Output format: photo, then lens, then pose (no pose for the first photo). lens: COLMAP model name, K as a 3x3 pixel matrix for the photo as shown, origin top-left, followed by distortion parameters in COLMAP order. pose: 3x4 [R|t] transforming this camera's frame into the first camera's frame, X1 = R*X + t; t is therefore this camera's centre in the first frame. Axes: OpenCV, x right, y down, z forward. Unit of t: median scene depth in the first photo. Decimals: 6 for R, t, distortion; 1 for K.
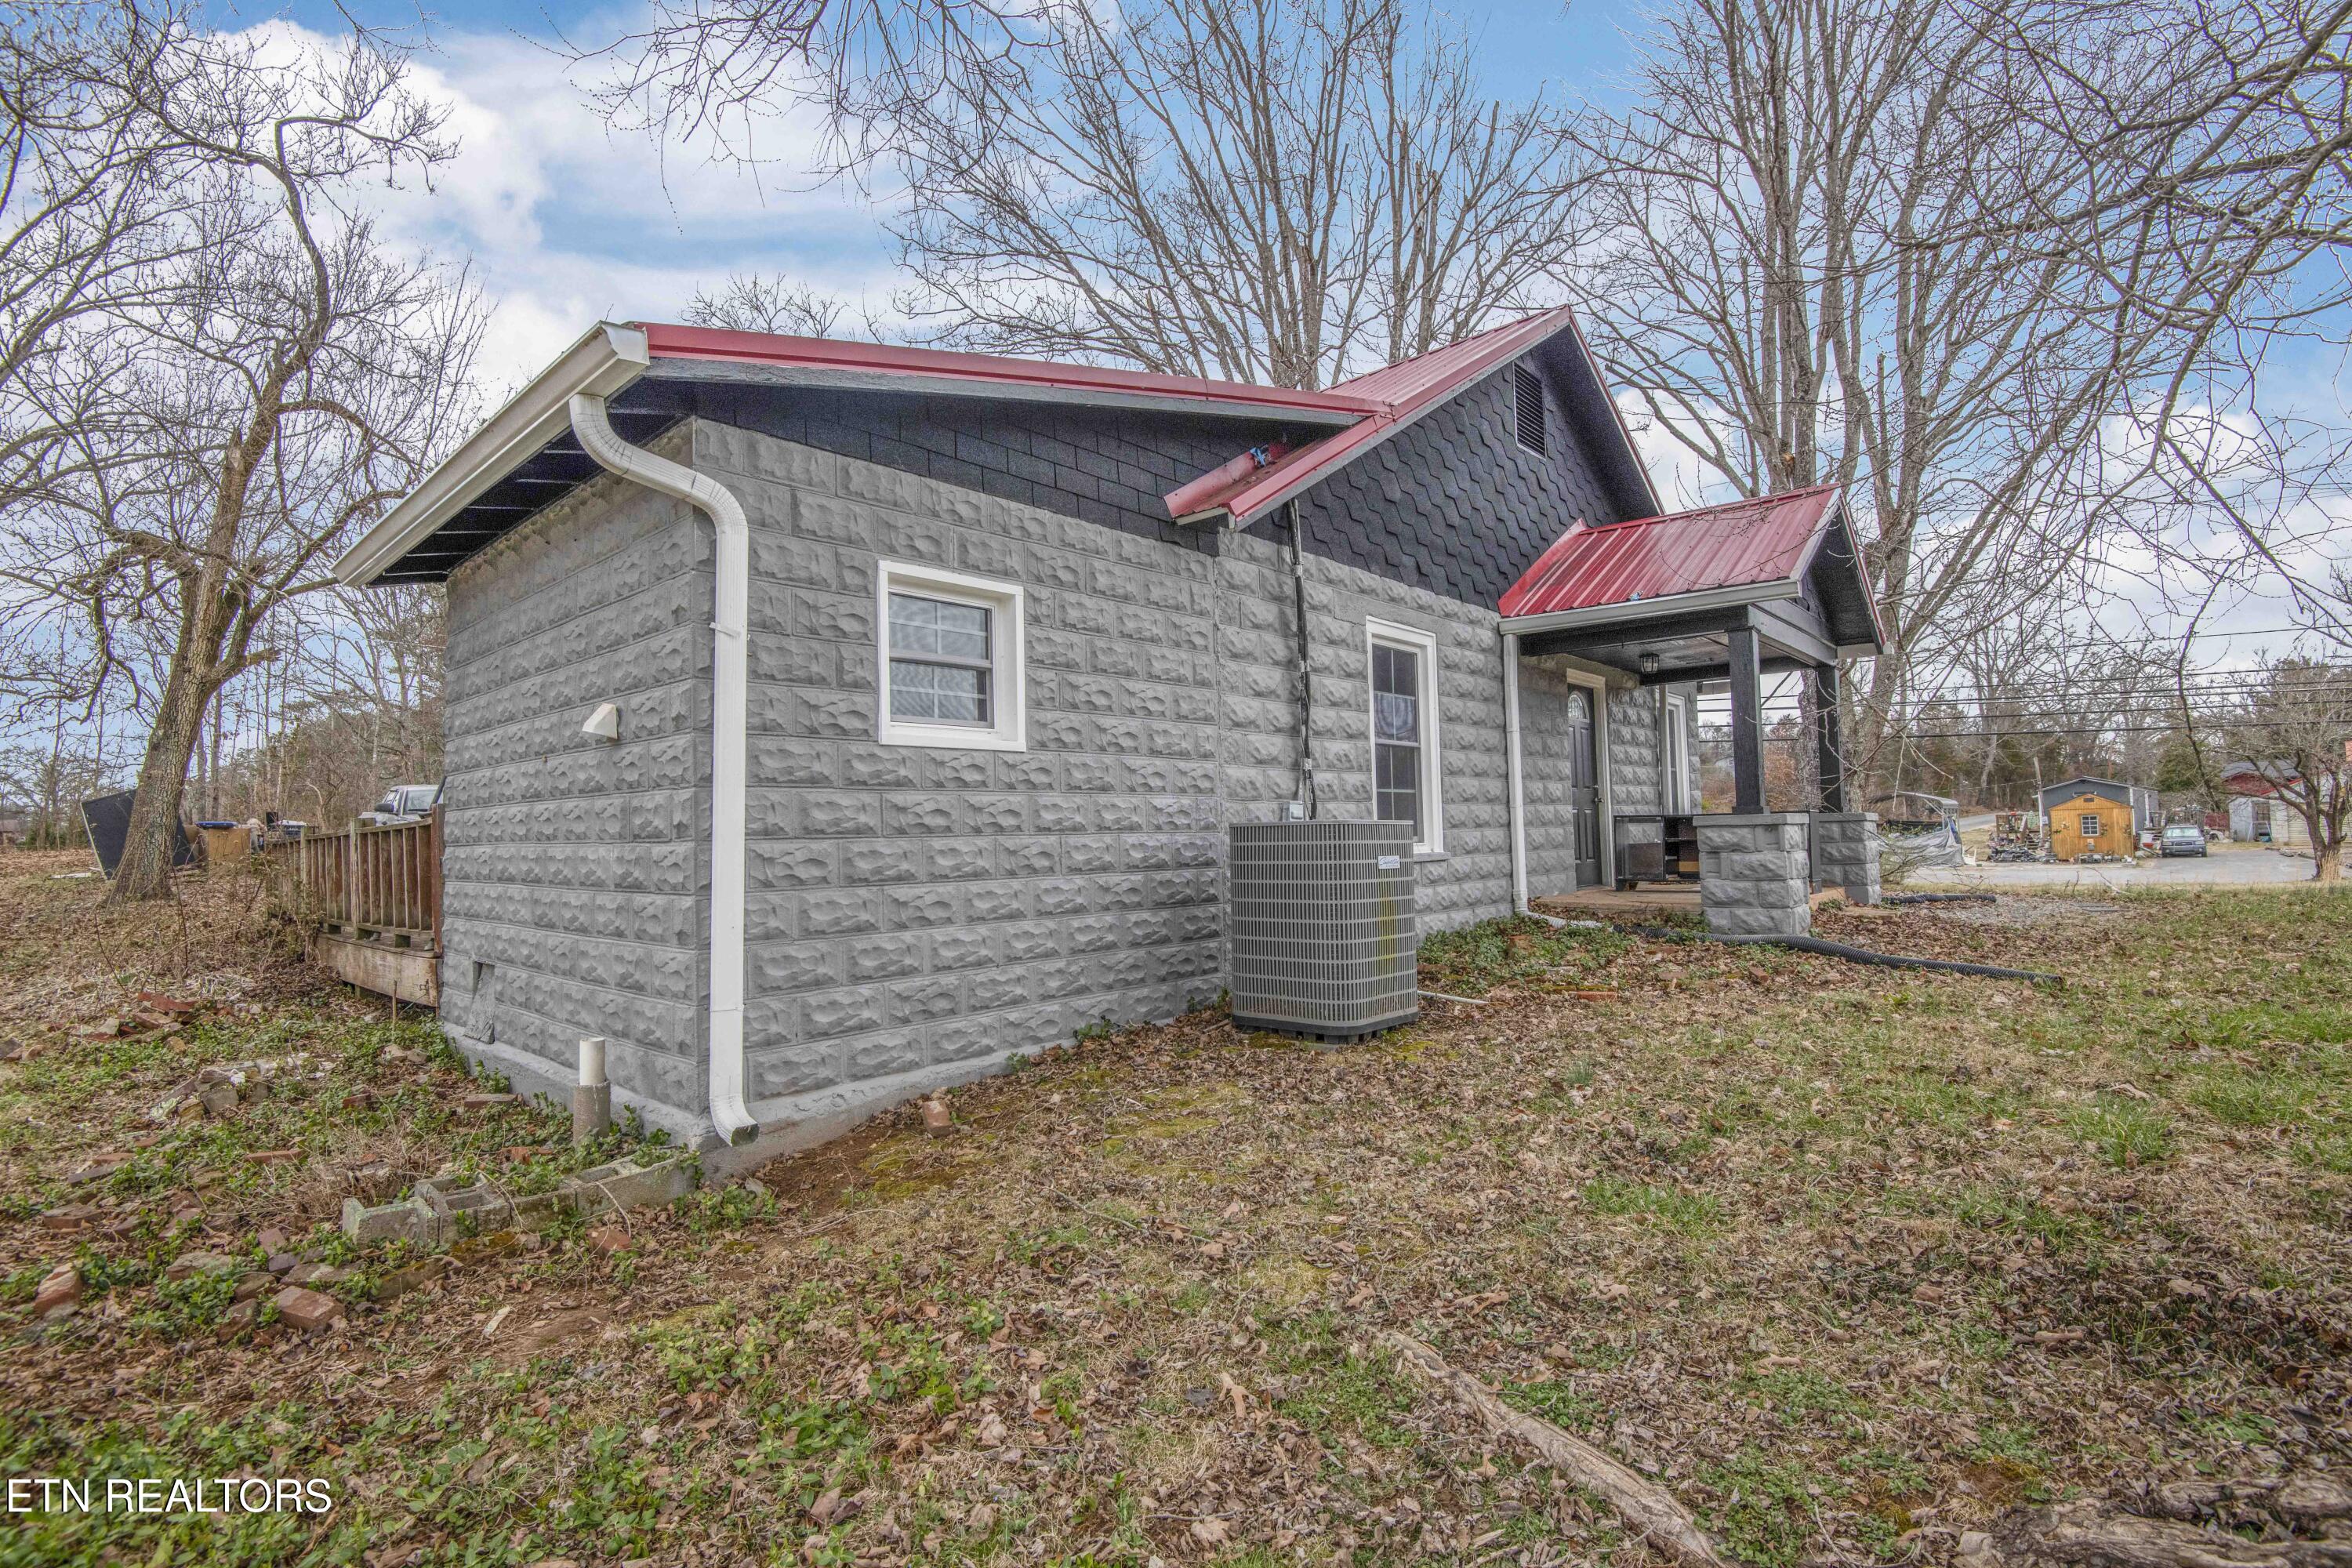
lens RADIAL K [[1086.0, 0, 1178.2], [0, 1086.0, 787.2], [0, 0, 1]] dist [-0.014843, -0.018532]
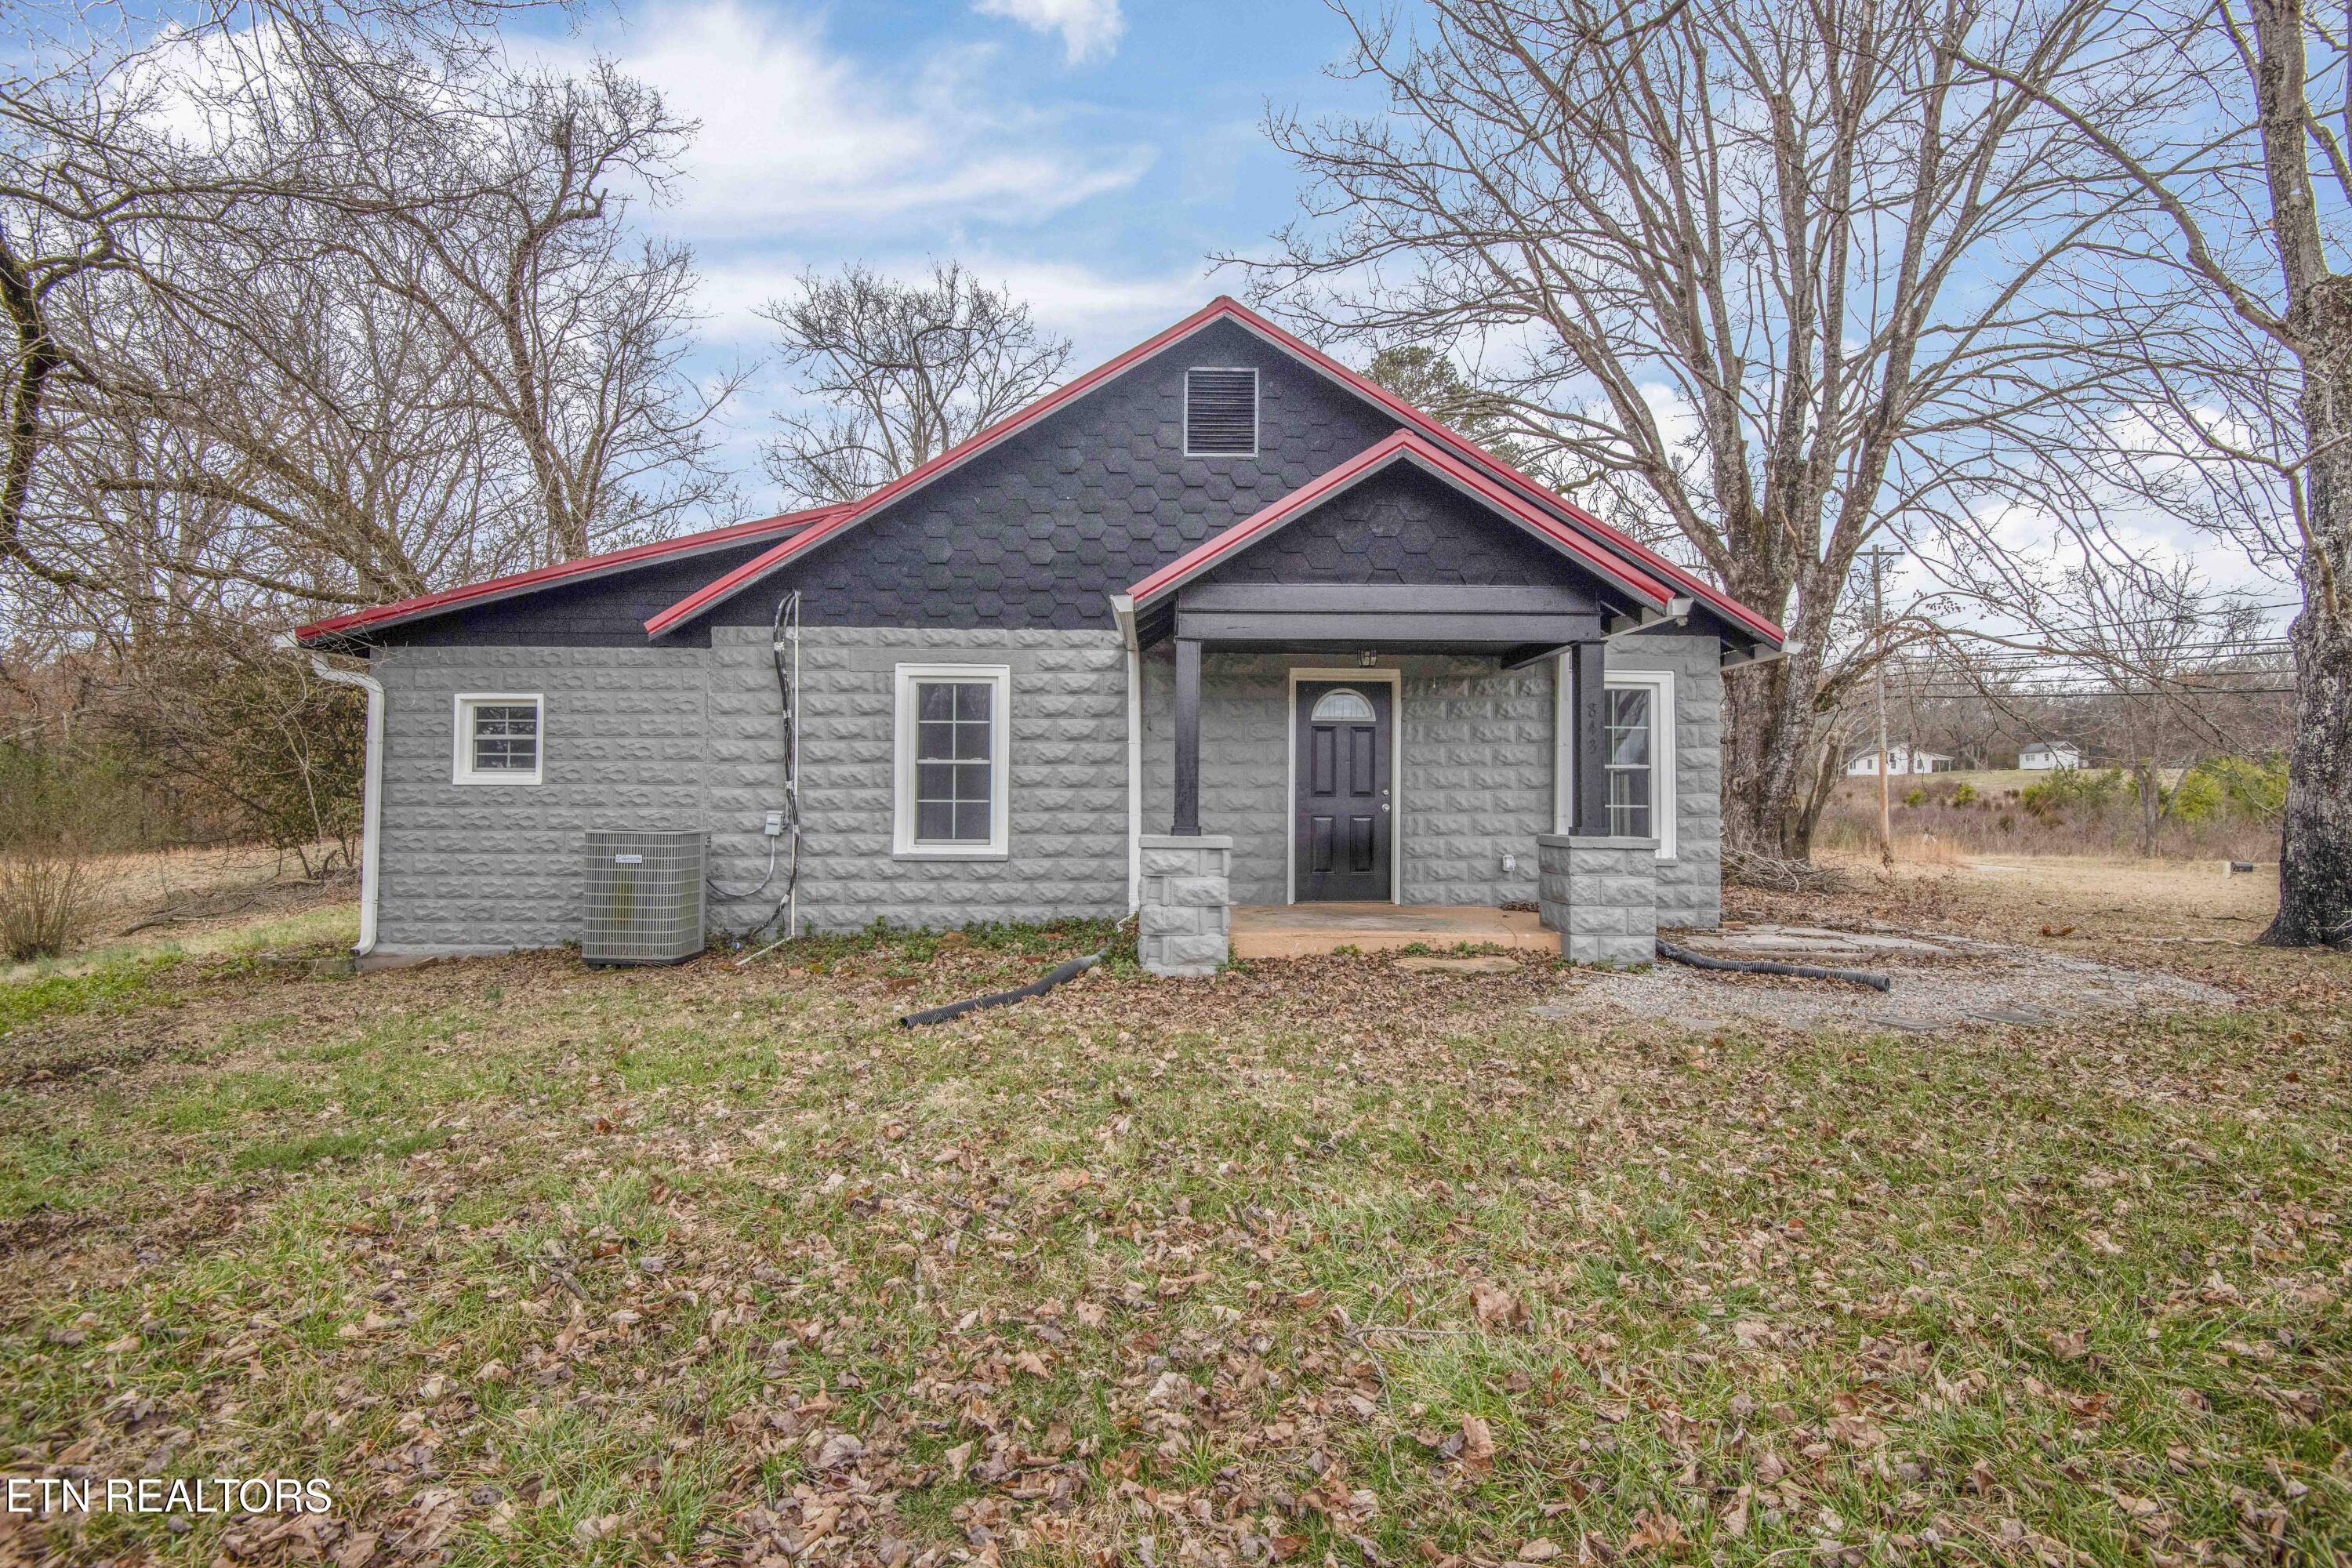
lens RADIAL K [[1086.0, 0, 1178.0], [0, 1086.0, 762.6], [0, 0, 1]] dist [-0.014843, -0.018532]
pose [[0.677054, 0.000211, -0.735933, 1.523504], [0.011780, 0.999869, 0.011125, -0.061387], [0.735839, -0.016202, 0.676963, 0.447648]]
